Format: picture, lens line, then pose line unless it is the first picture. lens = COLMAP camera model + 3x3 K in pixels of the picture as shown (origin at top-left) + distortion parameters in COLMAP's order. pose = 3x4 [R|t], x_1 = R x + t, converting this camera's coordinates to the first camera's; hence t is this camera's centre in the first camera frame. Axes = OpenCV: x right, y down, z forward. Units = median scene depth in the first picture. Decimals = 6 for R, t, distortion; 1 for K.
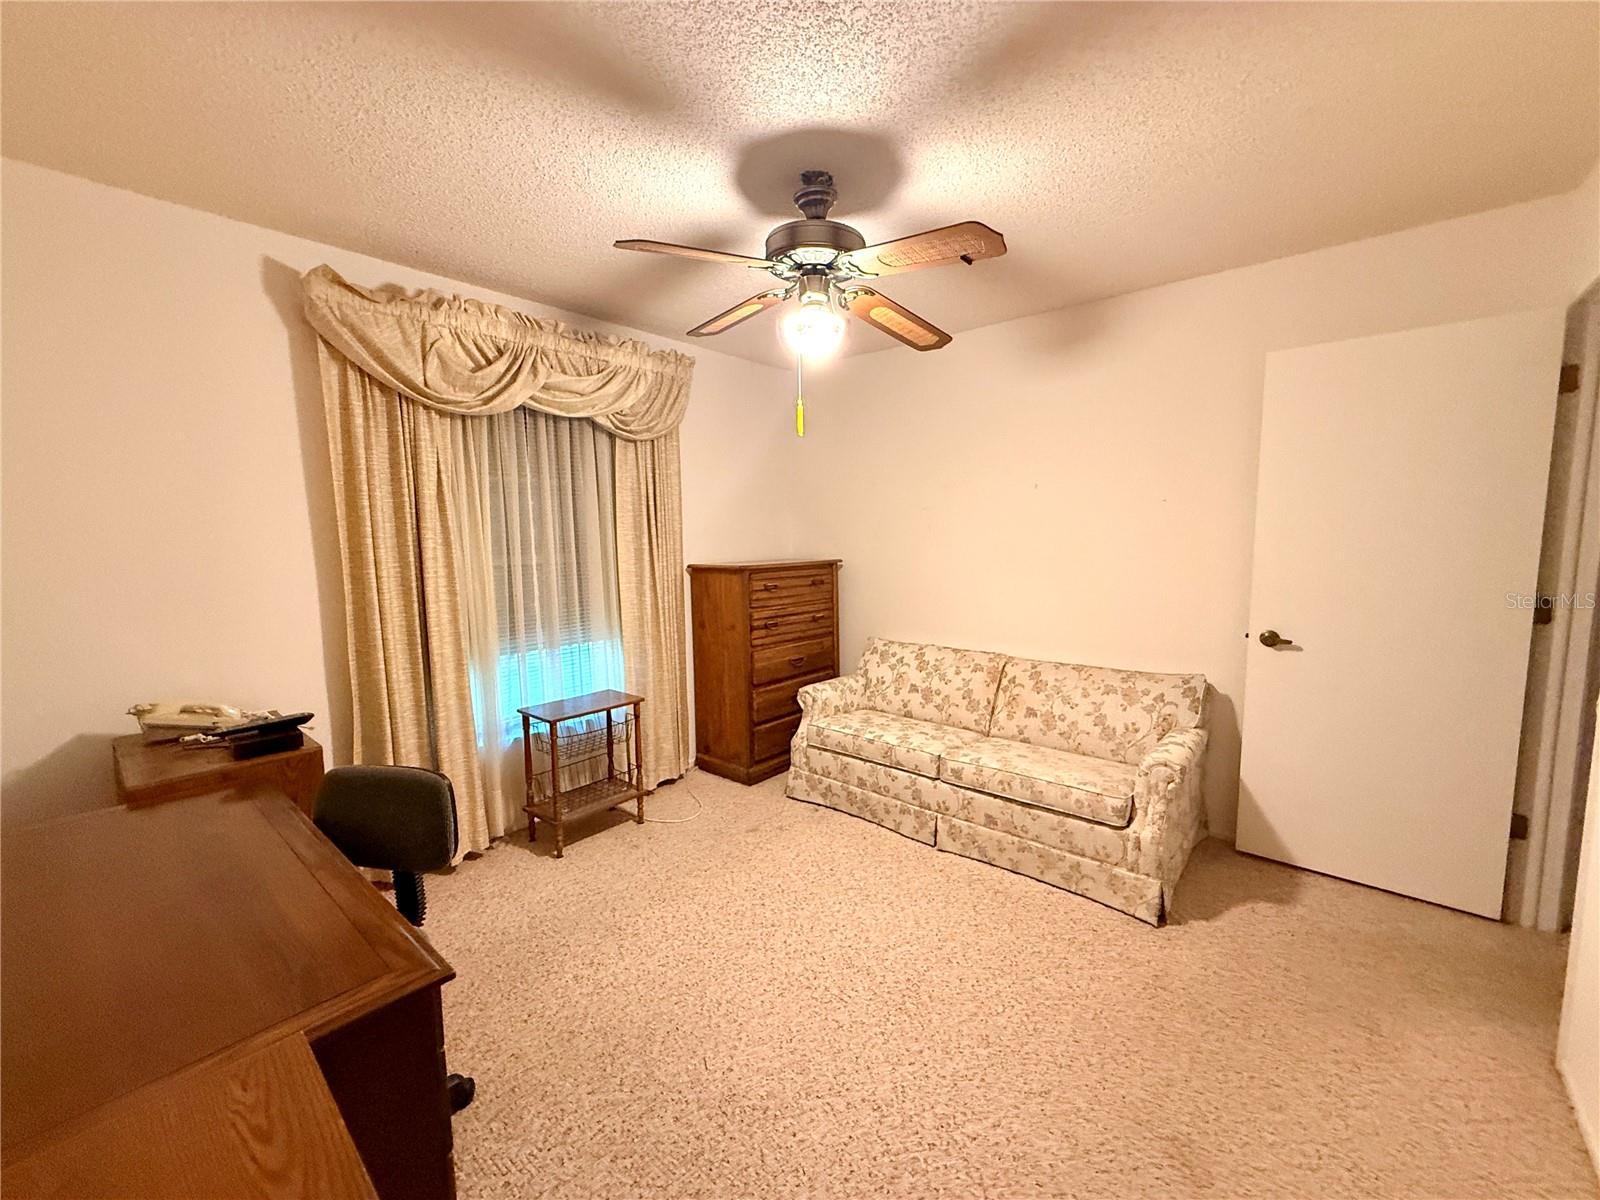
lens RADIAL K [[636.2, 0, 797.3], [0, 636.2, 601.4], [0, 0, 1]] dist [-0.000863, -0.000670]
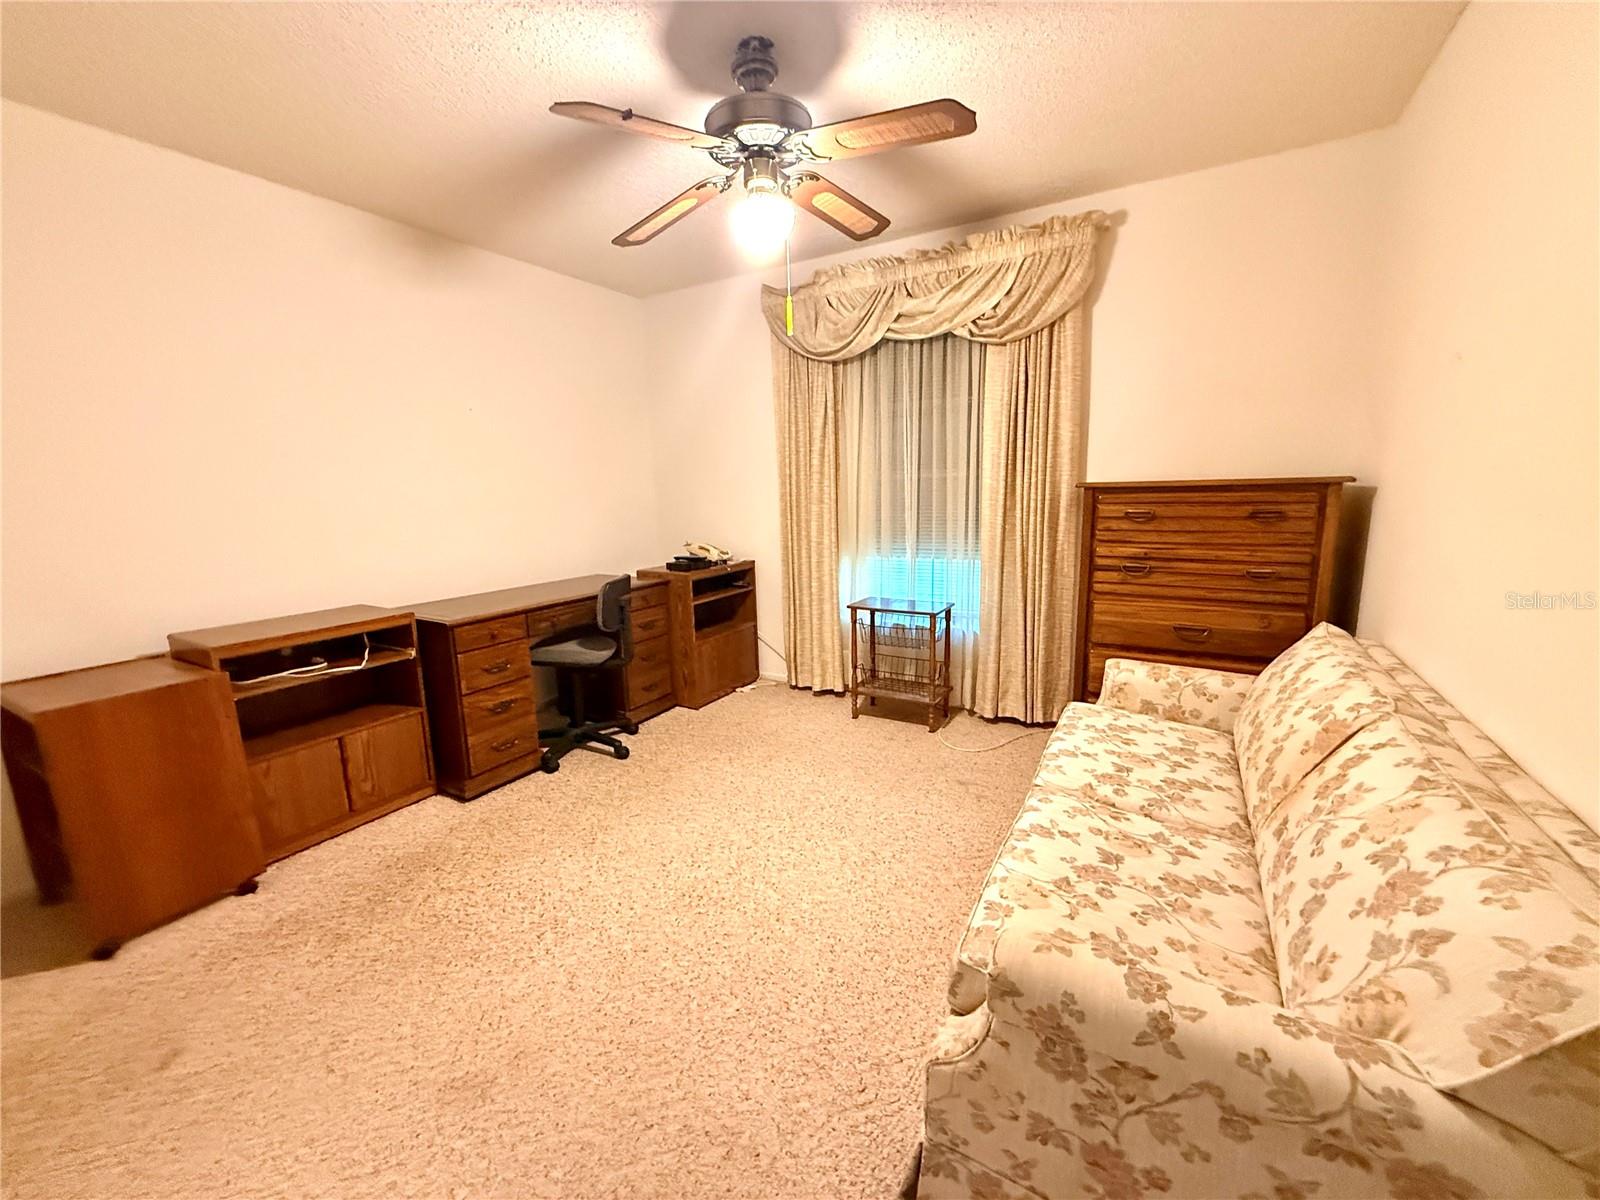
lens RADIAL K [[636.2, 0, 797.3], [0, 636.2, 601.4], [0, 0, 1]] dist [-0.000863, -0.000670]
pose [[0.184337, 0.187967, -0.964722, 0.683585], [-0.077333, 0.981273, 0.176415, -0.027331], [0.979816, 0.042085, 0.195421, 0.577360]]
